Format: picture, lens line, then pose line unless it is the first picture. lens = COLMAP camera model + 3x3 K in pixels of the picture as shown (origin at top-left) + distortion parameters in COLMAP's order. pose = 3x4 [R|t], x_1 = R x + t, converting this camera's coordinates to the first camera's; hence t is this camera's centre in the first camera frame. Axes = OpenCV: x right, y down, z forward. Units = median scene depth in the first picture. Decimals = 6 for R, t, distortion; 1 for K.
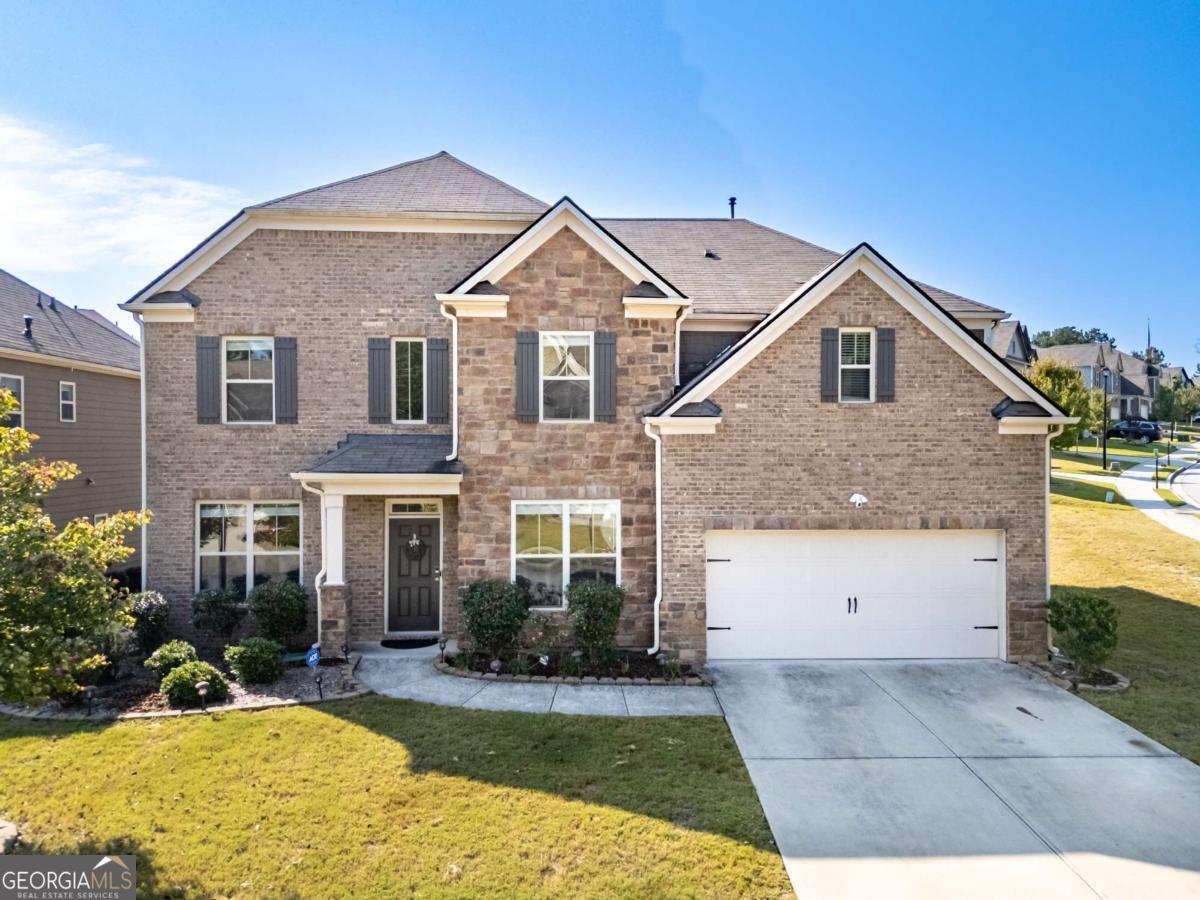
lens RADIAL K [[899.3, 0, 600.0], [0, 899.3, 450.0], [0, 0, 1]] dist [0.087272, -0.060888]
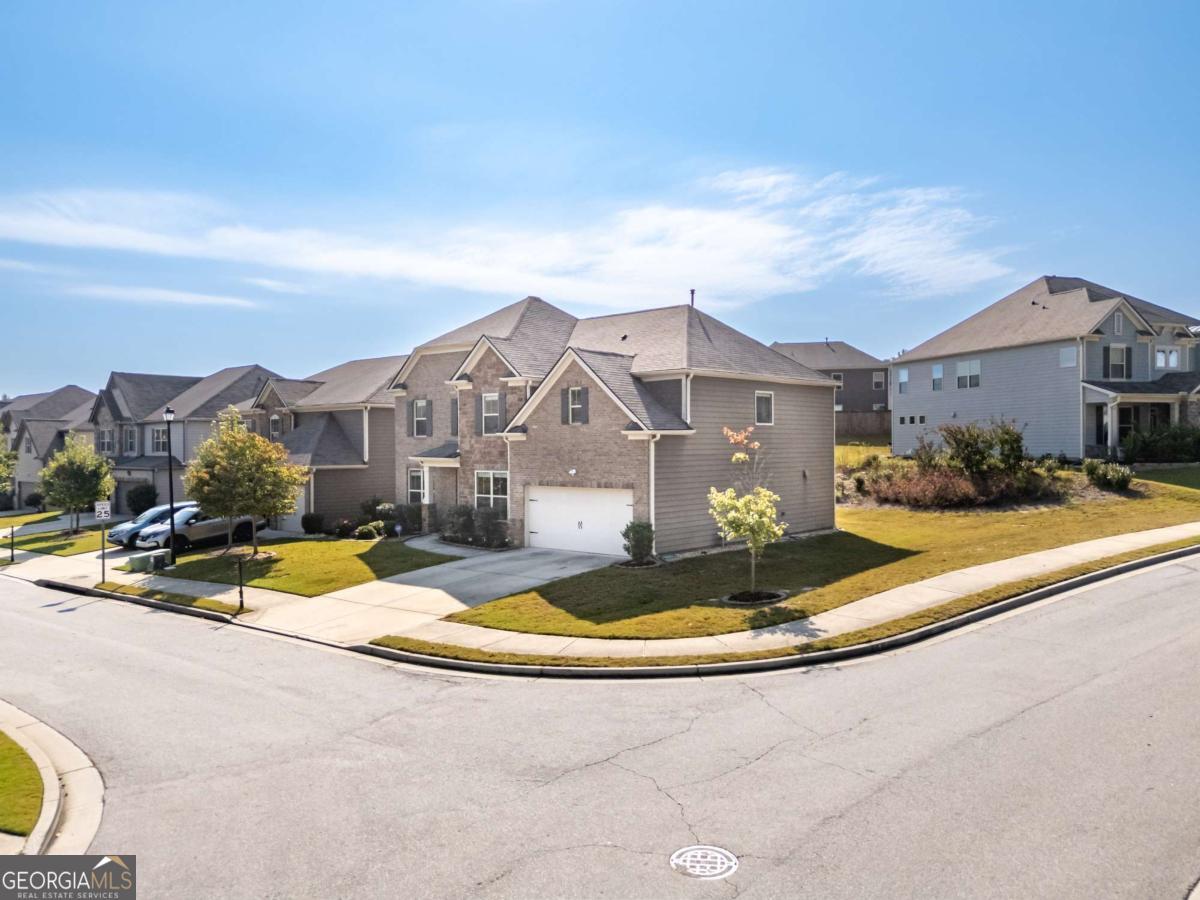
lens RADIAL K [[899.3, 0, 600.0], [0, 899.3, 450.0], [0, 0, 1]] dist [0.087272, -0.060888]
pose [[0.721787, 0.001539, -0.692114, 1.683410], [0.002723, 0.999983, 0.005064, -0.004912], [0.692110, -0.005540, 0.721771, -0.403102]]
